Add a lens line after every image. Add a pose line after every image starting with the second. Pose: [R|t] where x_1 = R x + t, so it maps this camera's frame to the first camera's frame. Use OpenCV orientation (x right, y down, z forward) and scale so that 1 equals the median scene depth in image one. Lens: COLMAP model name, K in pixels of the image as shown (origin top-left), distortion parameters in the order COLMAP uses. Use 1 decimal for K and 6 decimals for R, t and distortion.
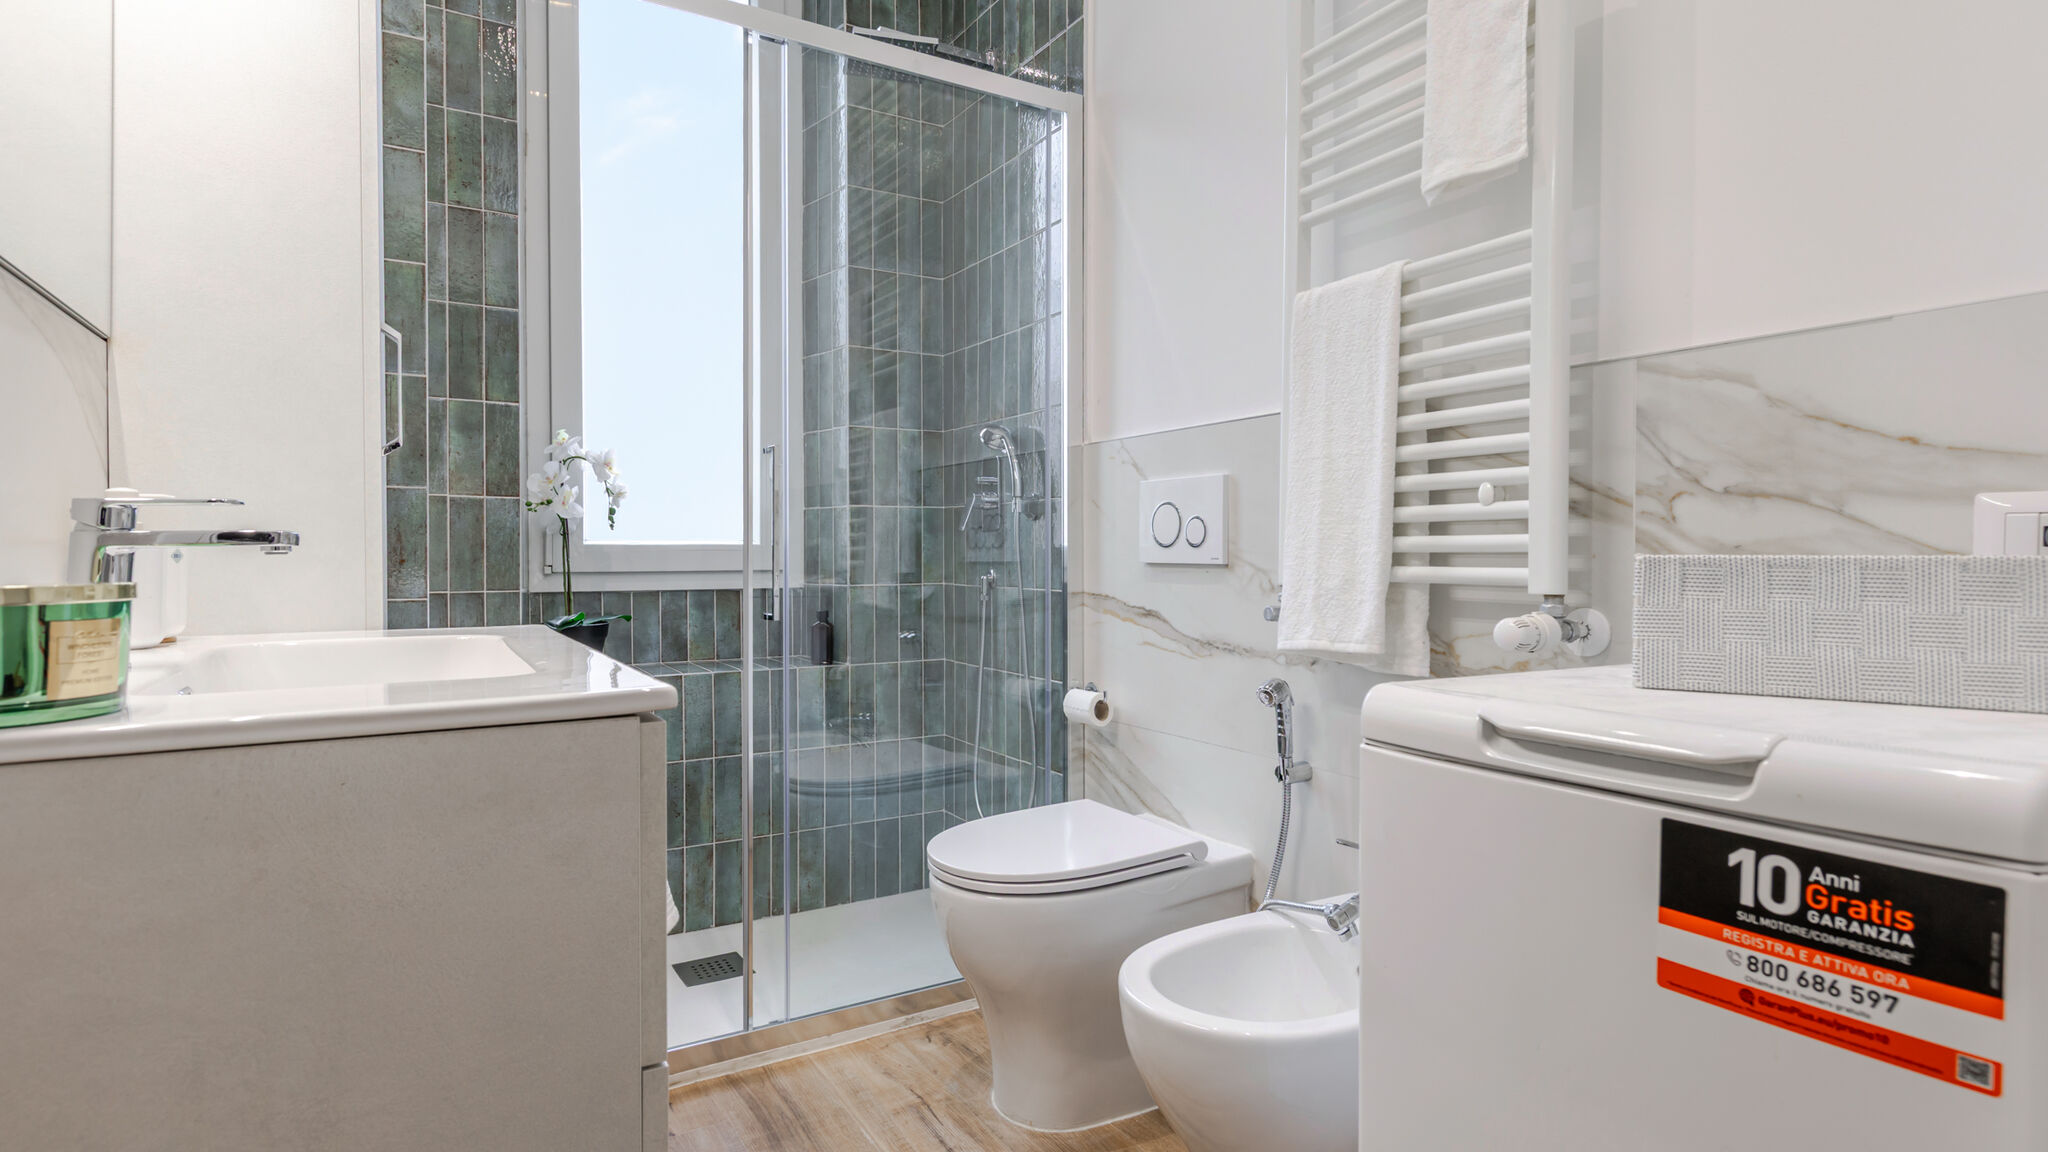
lens RADIAL K [[1044.6, 0, 1074.1], [0, 1044.6, 565.8], [0, 0, 1]] dist [-0.000790, 0.000707]
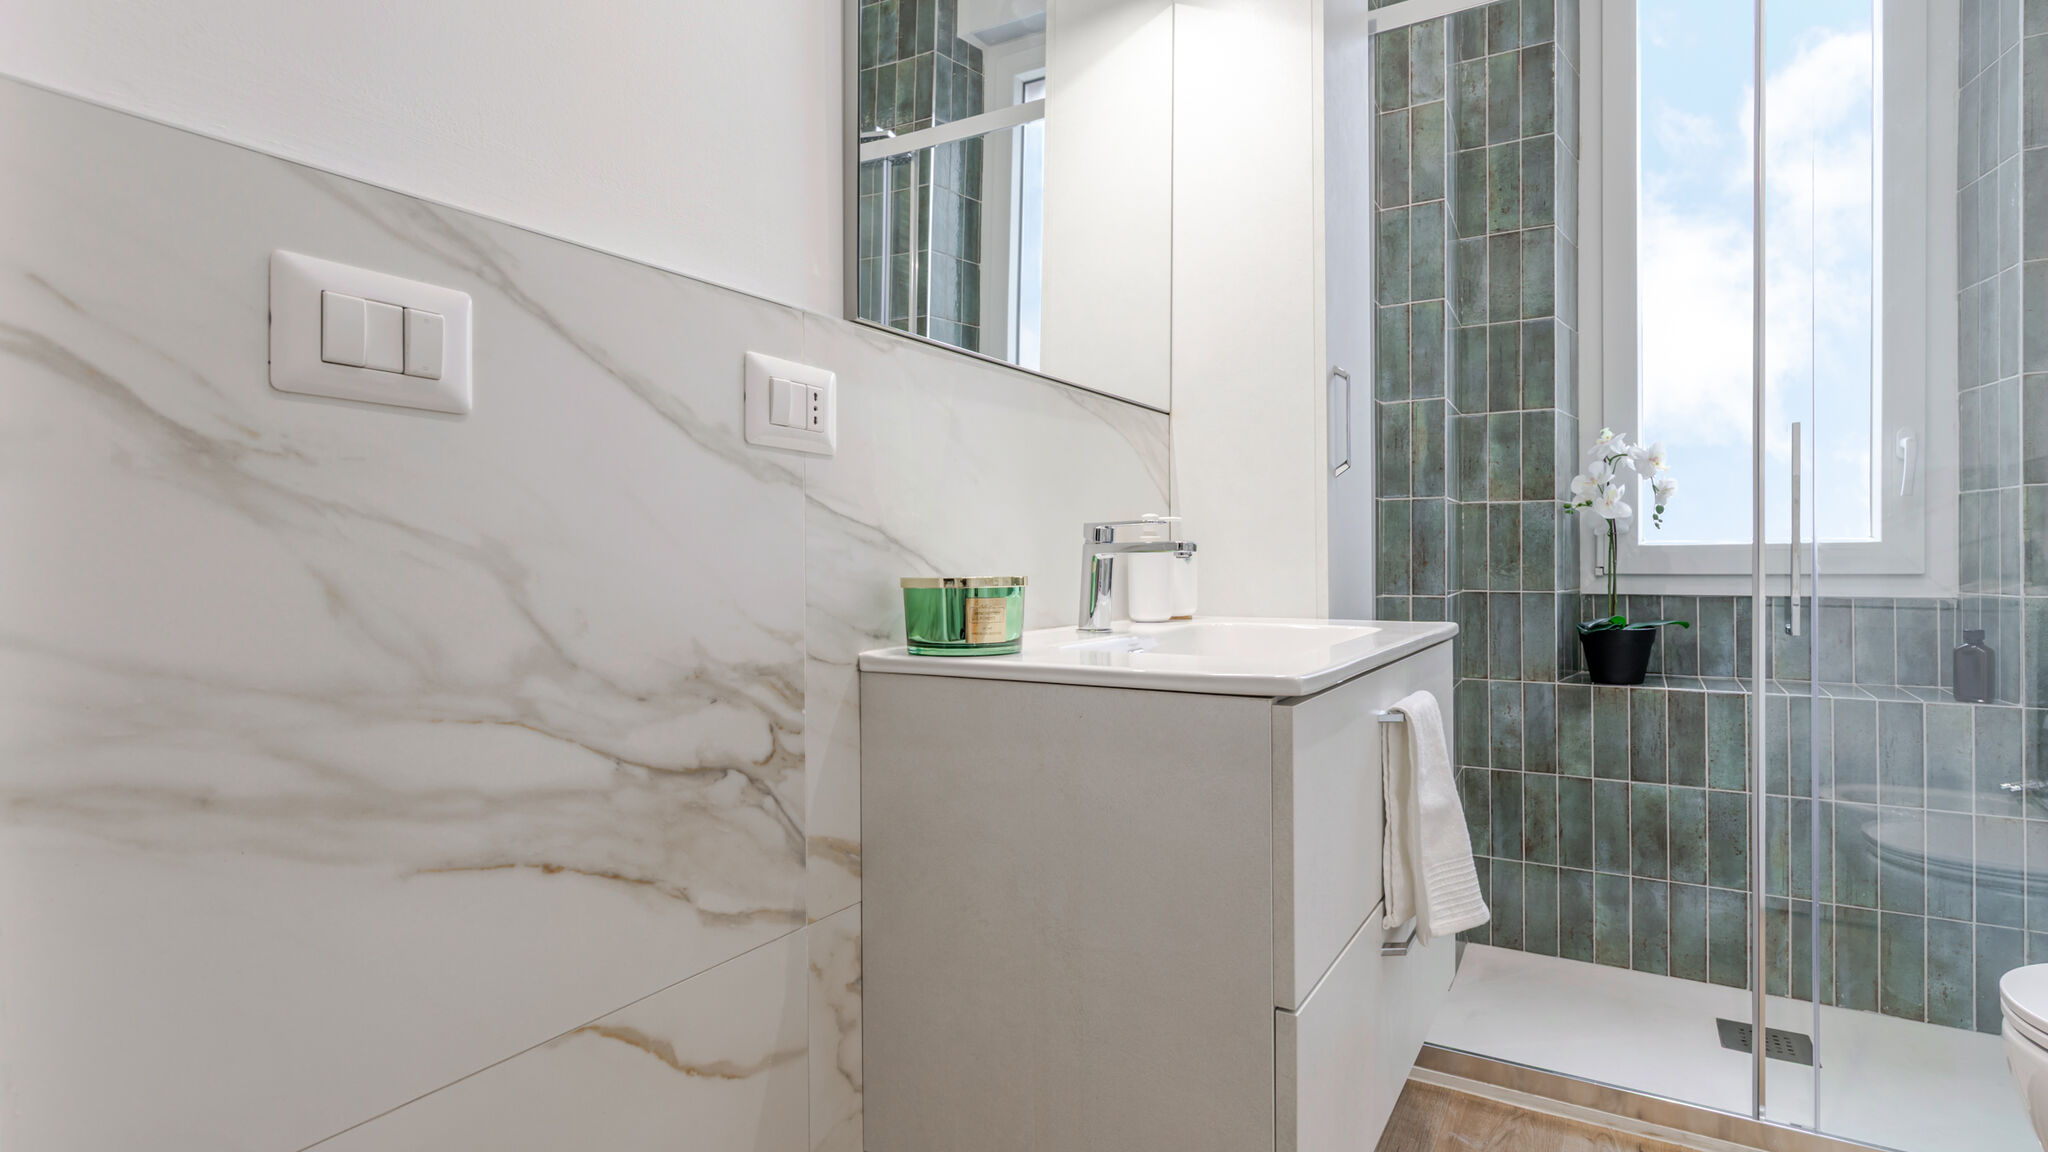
lens RADIAL K [[1041.7, 0, 1005.8], [0, 1041.7, 566.1], [0, 0, 1]] dist [0.003391, -0.000374]
pose [[0.436090, 0.003993, -0.899894, 0.177944], [-0.004513, 0.999987, 0.002250, -0.001096], [0.899892, 0.003080, 0.436103, 0.083660]]
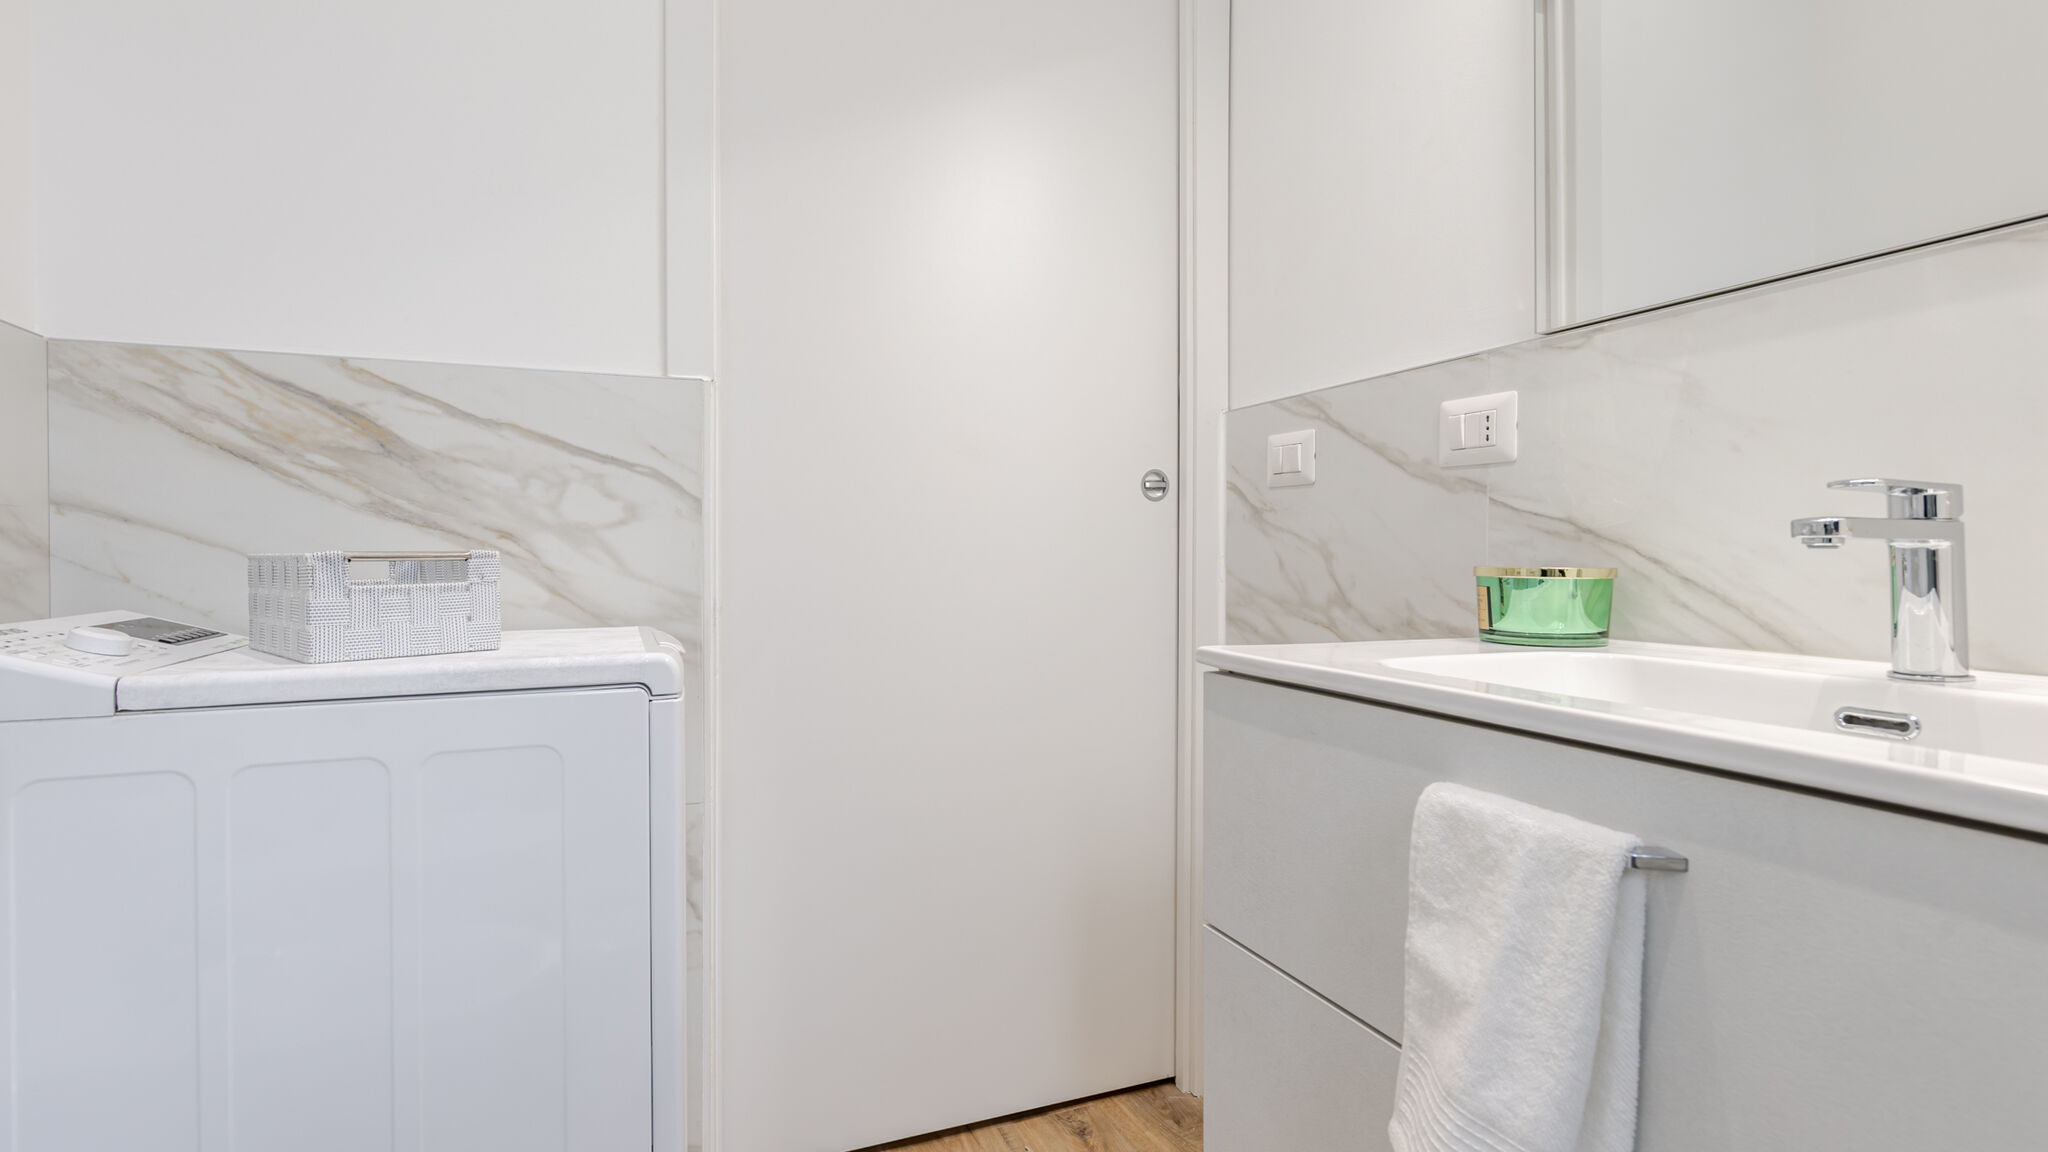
lens RADIAL K [[1050.2, 0, 1021.8], [0, 1050.2, 563.0], [0, 0, 1]] dist [0.000739, -0.001278]
pose [[-0.979124, -0.000929, 0.203263, -0.153712], [0.003426, 0.999772, 0.021074, -0.008441], [-0.203236, 0.021331, -0.978897, 0.861342]]
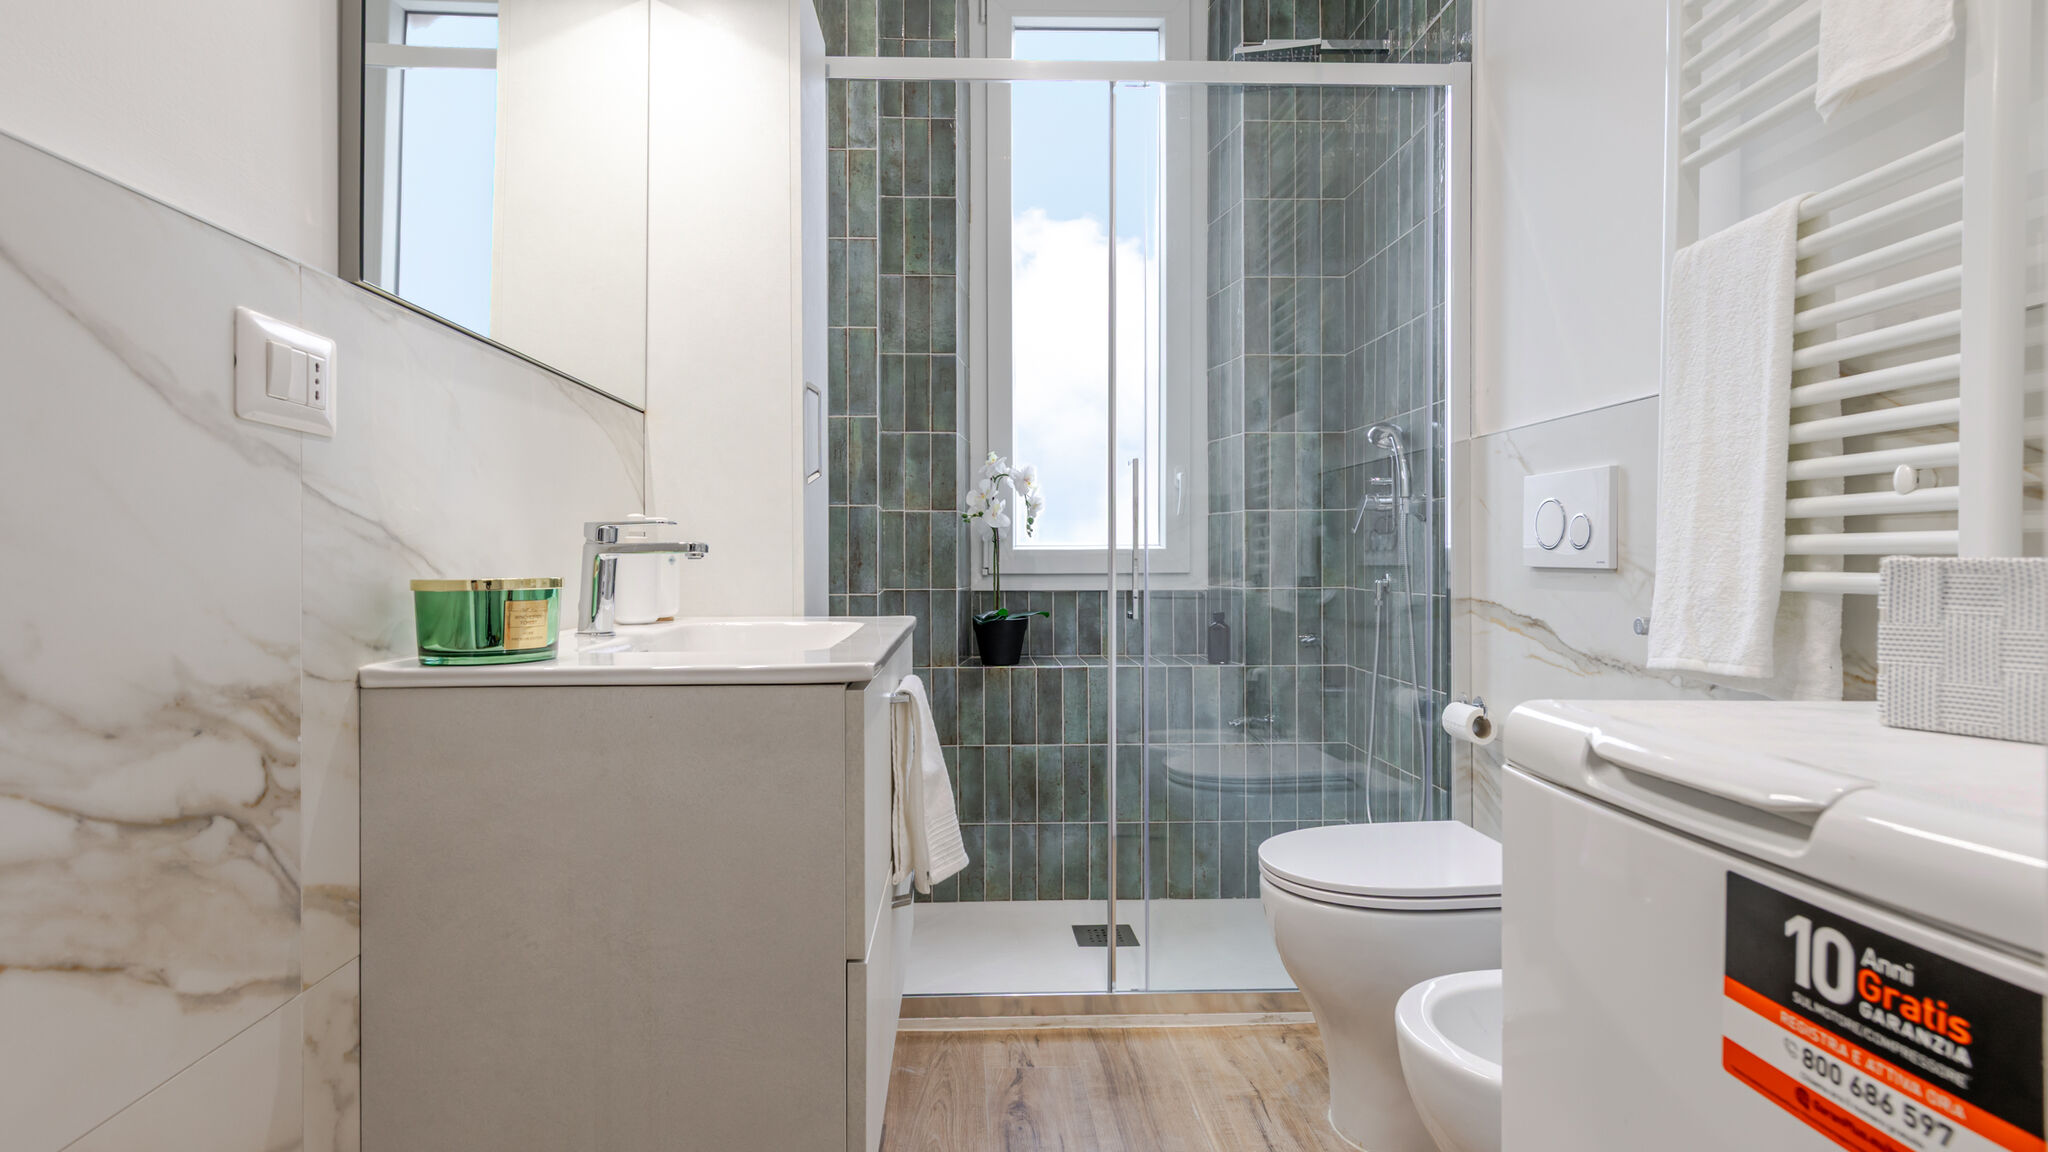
lens RADIAL K [[1050.2, 0, 1021.8], [0, 1050.2, 563.0], [0, 0, 1]] dist [0.000739, -0.001278]
pose [[0.867885, 0.000607, -0.496765, 0.152002], [-0.003637, 0.999980, -0.005133, 0.000056], [0.496752, 0.006261, 0.867870, -0.005815]]
